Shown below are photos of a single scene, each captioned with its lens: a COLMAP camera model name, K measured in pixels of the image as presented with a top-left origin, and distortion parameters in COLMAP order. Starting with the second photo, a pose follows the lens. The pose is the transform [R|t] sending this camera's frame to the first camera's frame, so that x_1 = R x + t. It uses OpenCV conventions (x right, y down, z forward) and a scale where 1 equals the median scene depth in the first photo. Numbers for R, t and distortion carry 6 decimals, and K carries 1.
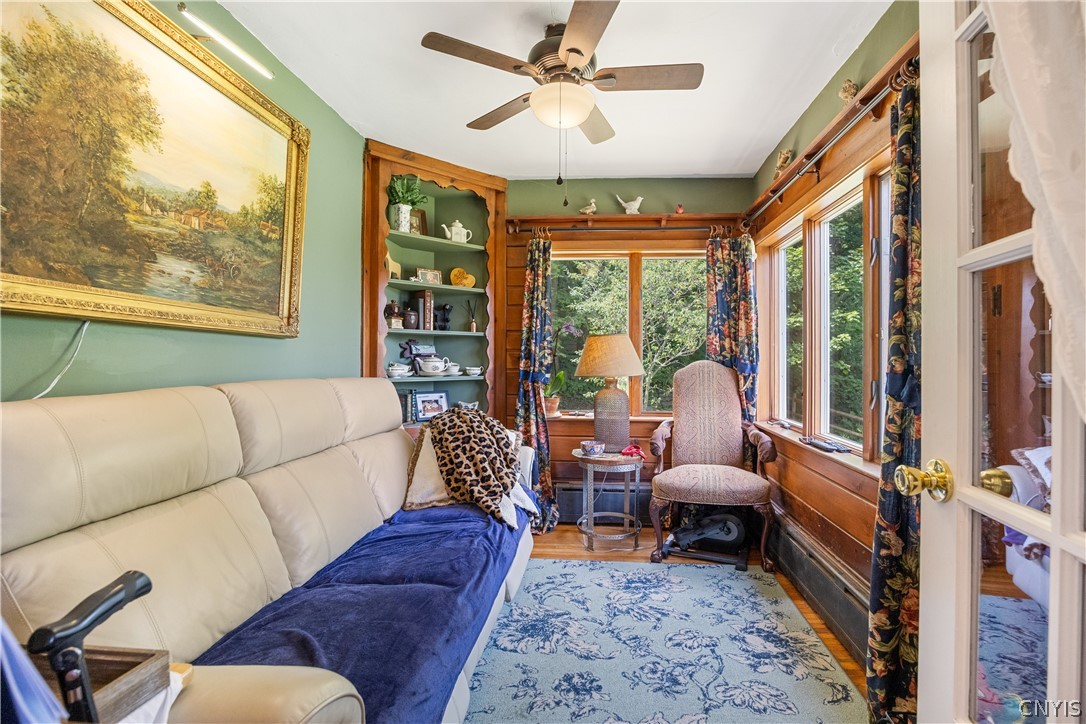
lens RADIAL K [[500.0, 0, 543.2], [0, 500.0, 359.5], [0, 0, 1]] dist [-0.000086, -0.000001]
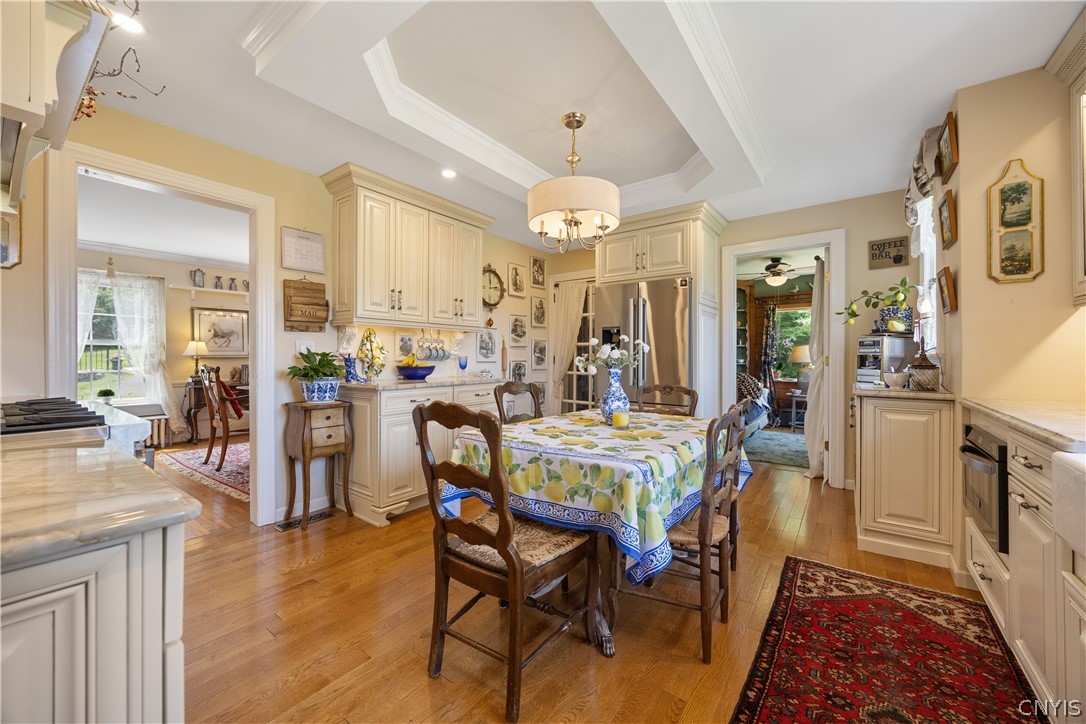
lens RADIAL K [[418.3, 0, 547.0], [0, 418.3, 361.0], [0, 0, 1]] dist [-0.003415, 0.000508]
pose [[0.873367, -0.004329, -0.487044, 0.030345], [0.004755, 0.999989, -0.000361, 0.019696], [0.487040, -0.002000, 0.873378, -1.264878]]
